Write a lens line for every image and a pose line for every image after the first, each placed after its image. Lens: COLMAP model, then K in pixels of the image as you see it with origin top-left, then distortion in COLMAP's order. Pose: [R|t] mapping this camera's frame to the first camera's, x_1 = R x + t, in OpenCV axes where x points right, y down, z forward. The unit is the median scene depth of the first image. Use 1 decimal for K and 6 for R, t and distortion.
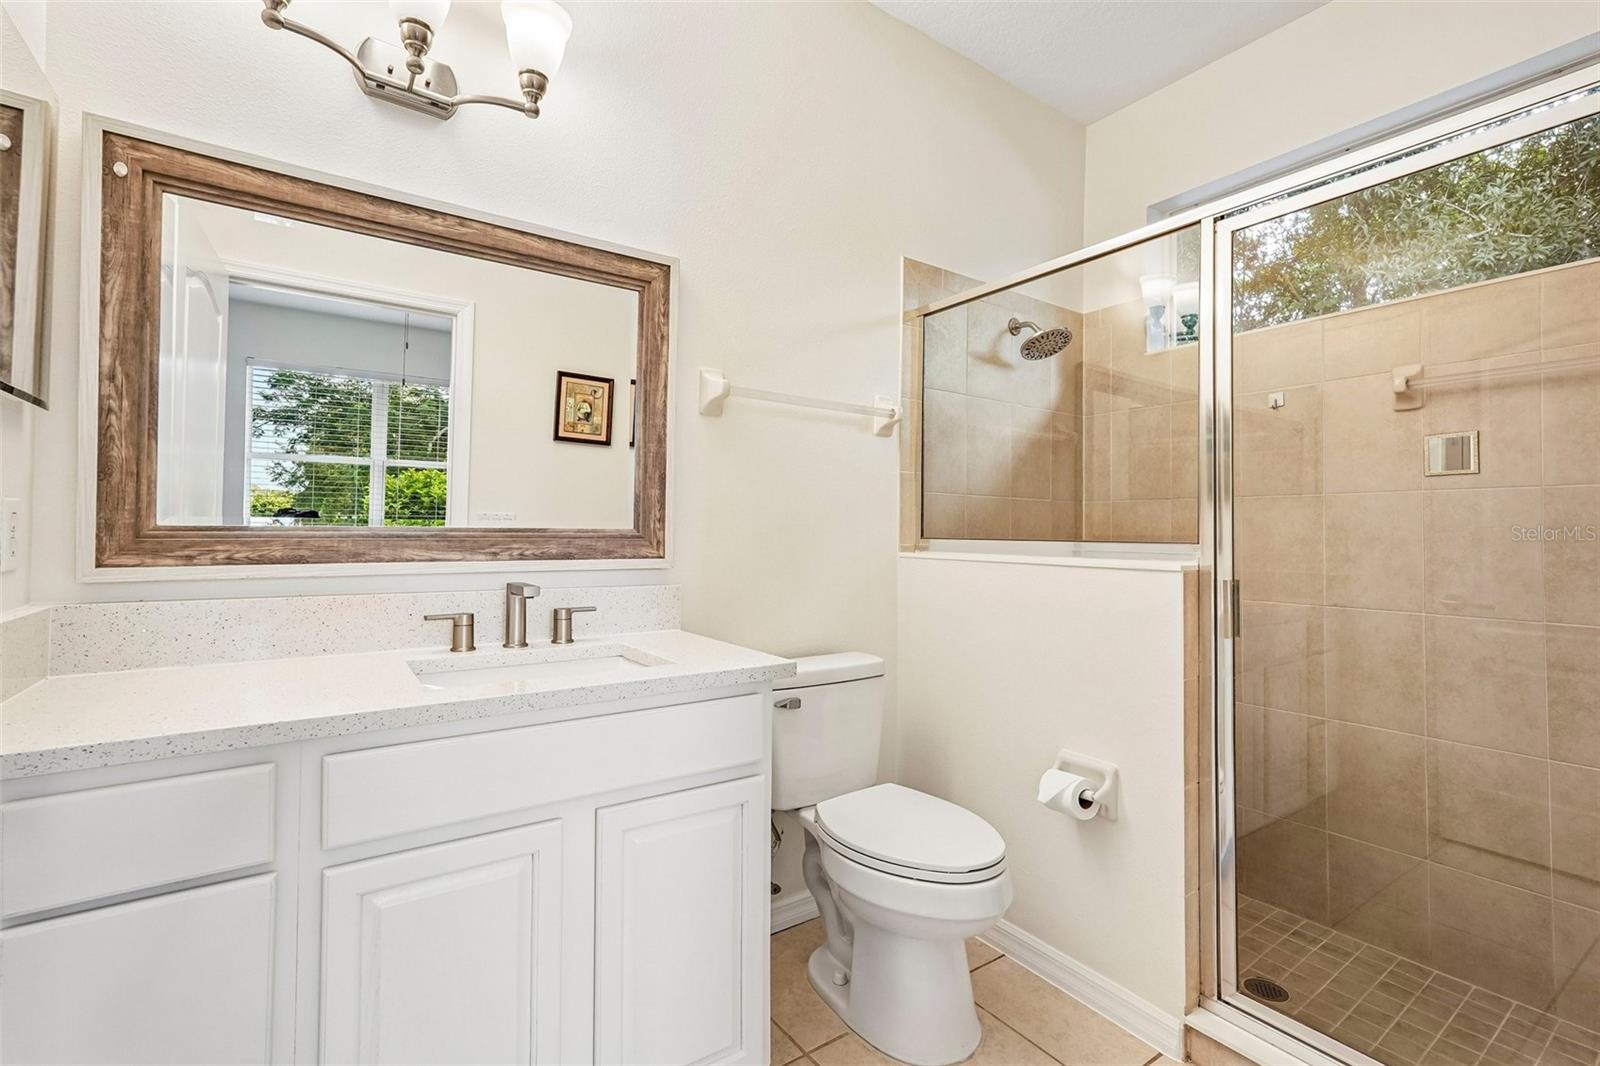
lens RADIAL K [[707.6, 0, 809.7], [0, 707.6, 520.4], [0, 0, 1]] dist [-0.015994, 0.008683]
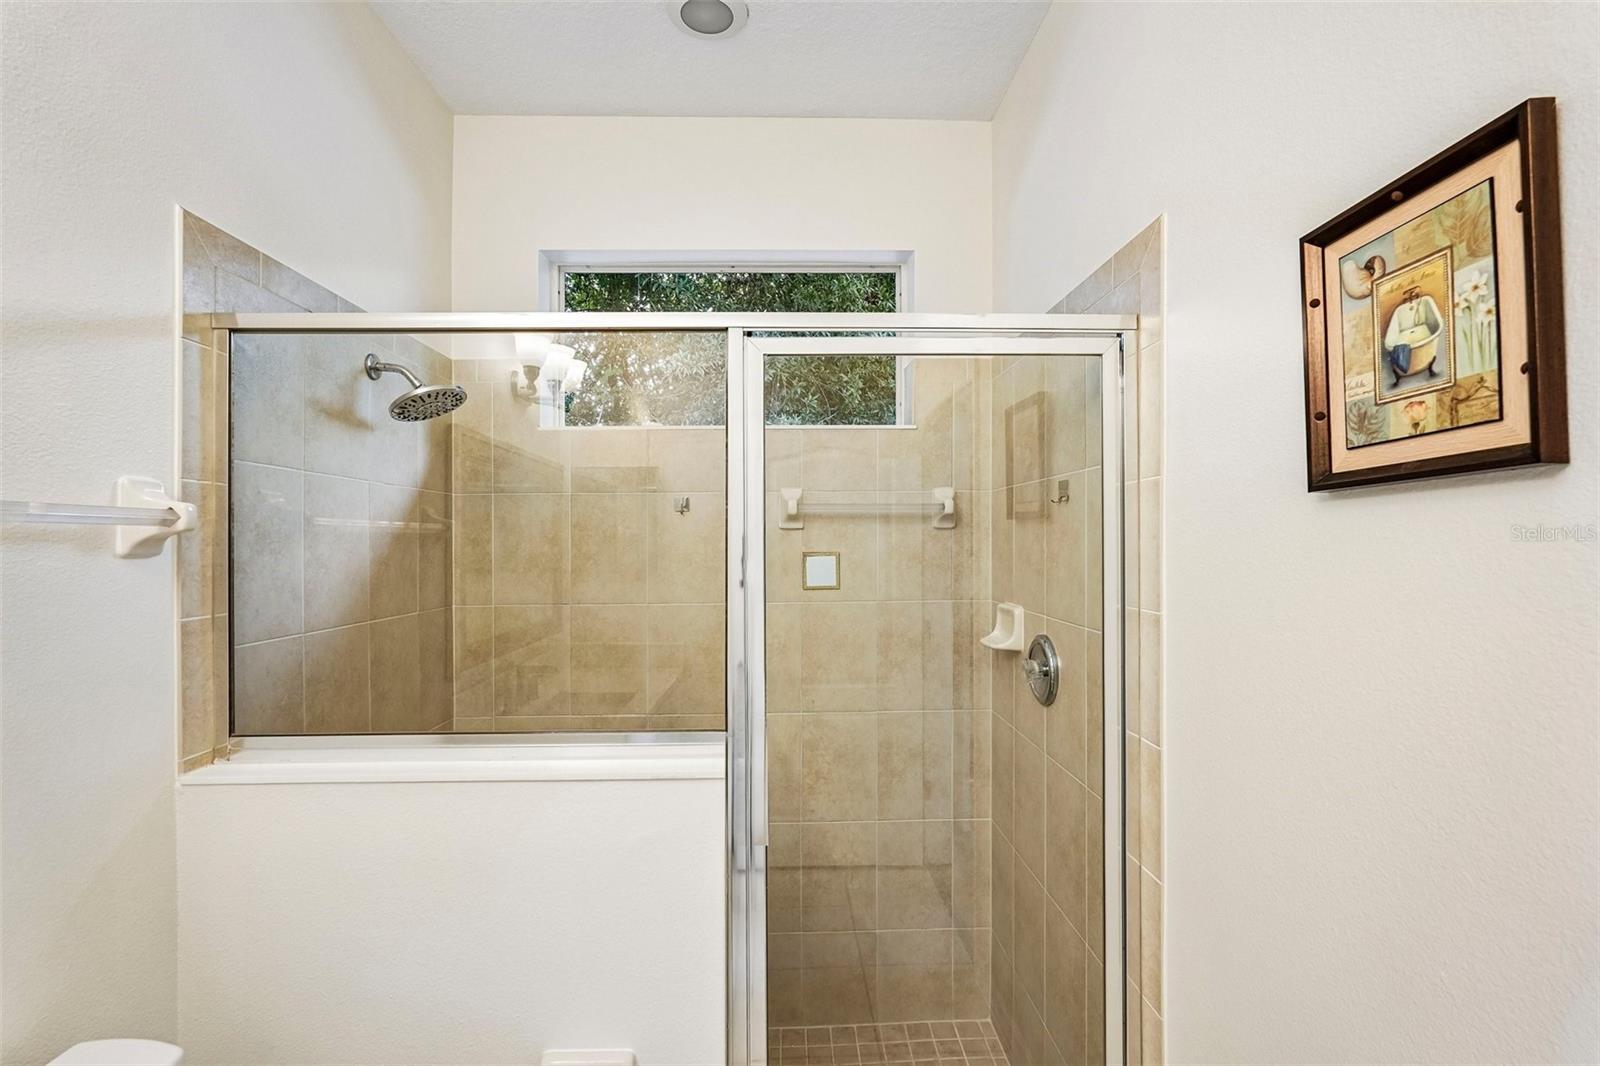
lens RADIAL K [[707.6, 0, 791.6], [0, 707.6, 544.0], [0, 0, 1]] dist [-0.015994, 0.008683]
pose [[0.565859, -0.016001, 0.824347, -0.043442], [0.000133, 0.999813, 0.019316, -0.134181], [-0.824502, -0.010820, 0.565755, 0.329089]]
